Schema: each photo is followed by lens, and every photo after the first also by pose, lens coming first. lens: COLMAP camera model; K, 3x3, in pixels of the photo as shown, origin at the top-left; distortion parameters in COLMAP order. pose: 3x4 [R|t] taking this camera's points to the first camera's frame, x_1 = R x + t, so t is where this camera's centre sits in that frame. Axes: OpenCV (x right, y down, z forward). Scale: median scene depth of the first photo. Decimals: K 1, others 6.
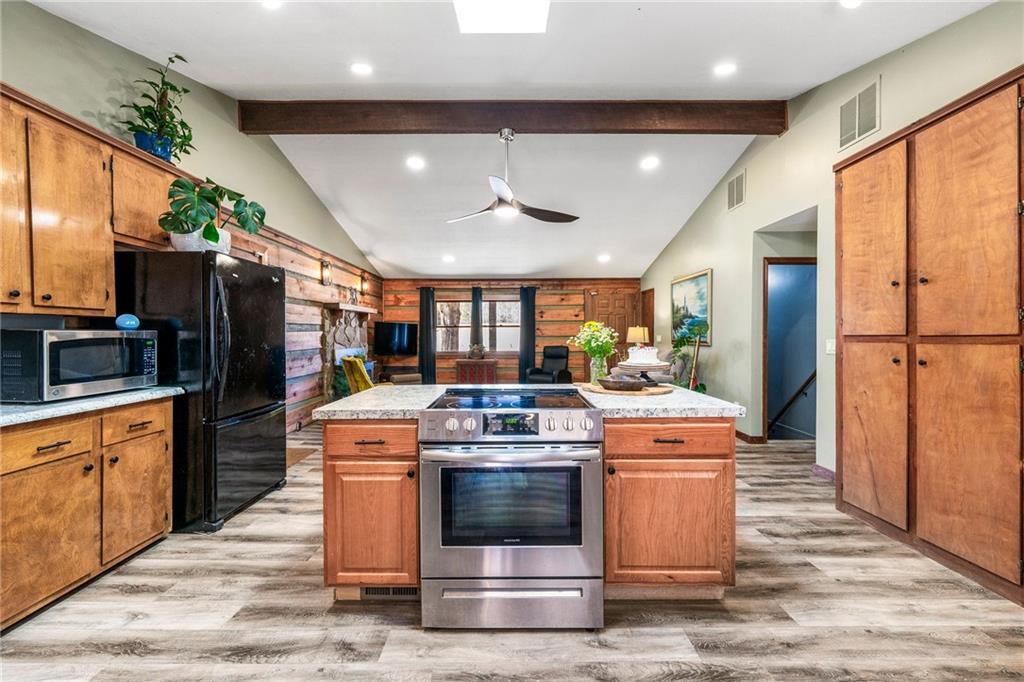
lens RADIAL K [[413.5, 0, 512.0], [0, 413.5, 341.0], [0, 0, 1]] dist [-0.000952, -0.000325]
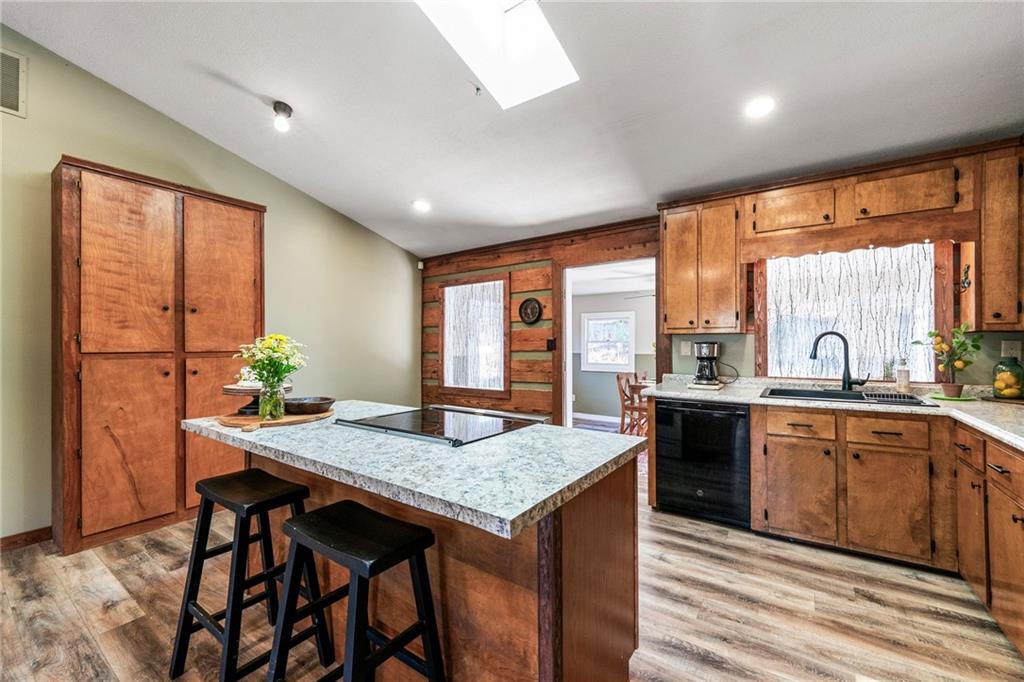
lens RADIAL K [[413.5, 0, 512.0], [0, 413.5, 341.0], [0, 0, 1]] dist [-0.000952, -0.000325]
pose [[-0.815923, 0.011698, 0.578042, -0.487536], [0.012814, 0.999916, -0.002149, -0.026347], [-0.578018, 0.005654, -0.816004, 1.203753]]
